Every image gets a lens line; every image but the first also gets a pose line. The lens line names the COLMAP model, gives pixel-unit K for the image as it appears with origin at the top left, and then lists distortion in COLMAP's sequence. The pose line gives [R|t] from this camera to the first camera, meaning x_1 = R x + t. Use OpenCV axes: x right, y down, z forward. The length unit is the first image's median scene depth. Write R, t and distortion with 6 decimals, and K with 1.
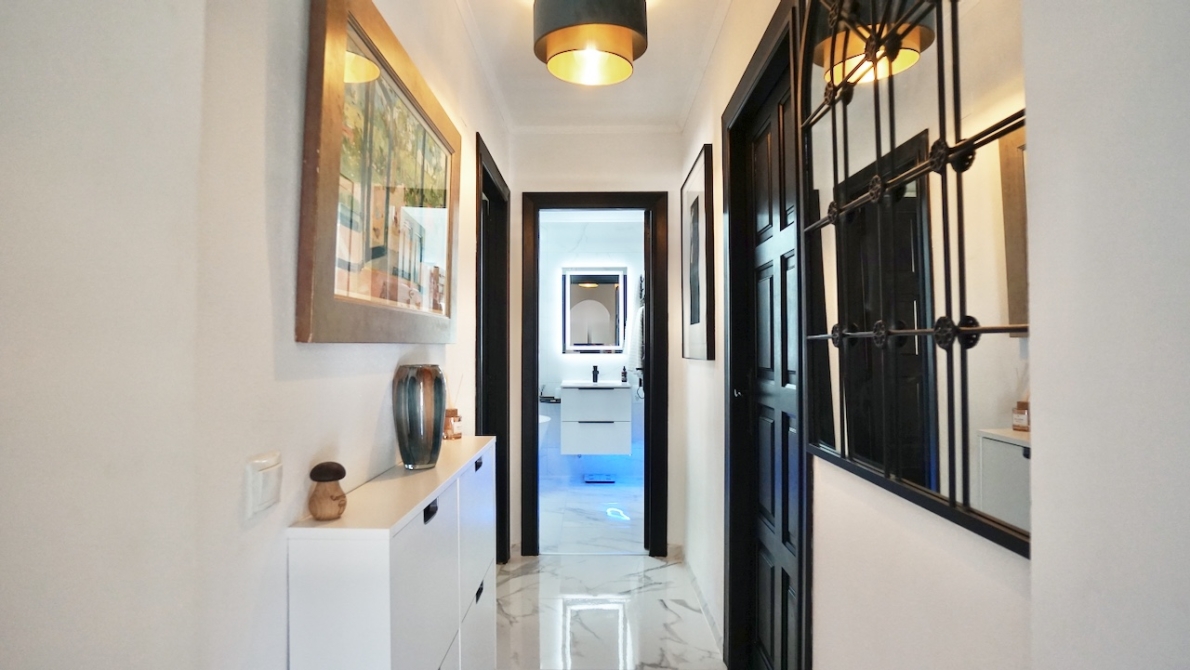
lens RADIAL K [[574.1, 0, 597.5], [0, 574.1, 341.2], [0, 0, 1]] dist [-0.025640, 0.013463]
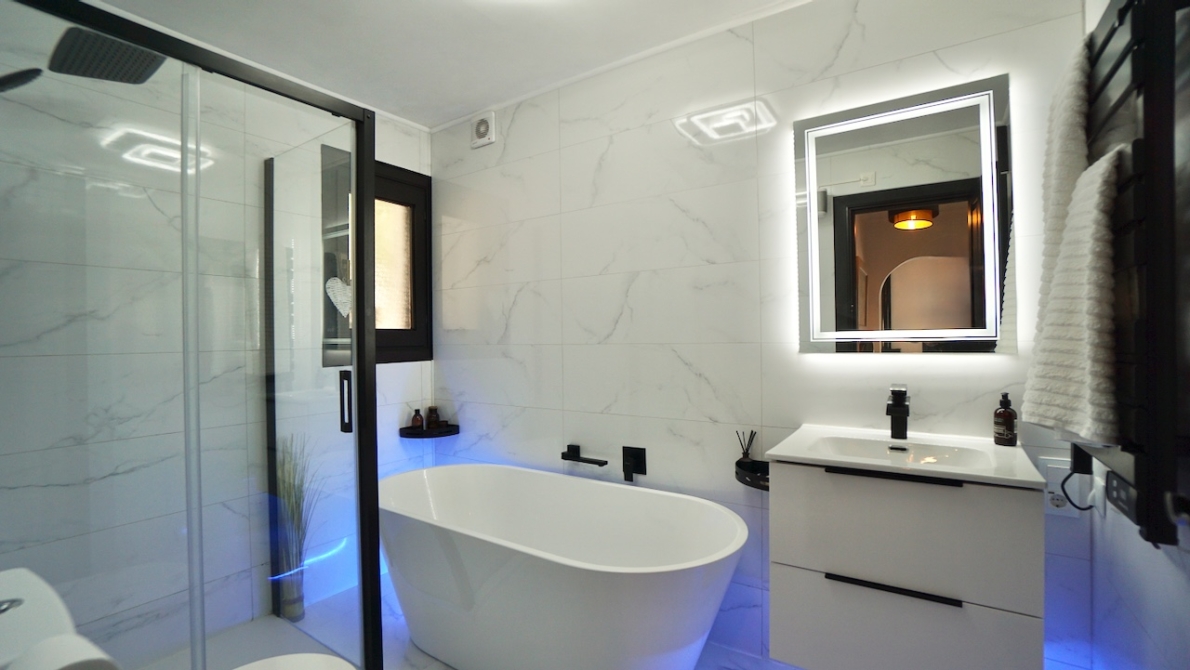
lens RADIAL K [[536.3, 0, 597.9], [0, 536.3, 334.5], [0, 0, 1]] dist [-0.055761, 0.018465]
pose [[0.829954, -0.012920, -0.557682, 0.021267], [0.011831, 0.999915, -0.005558, 0.010965], [0.557707, -0.001985, 0.830036, 0.639281]]
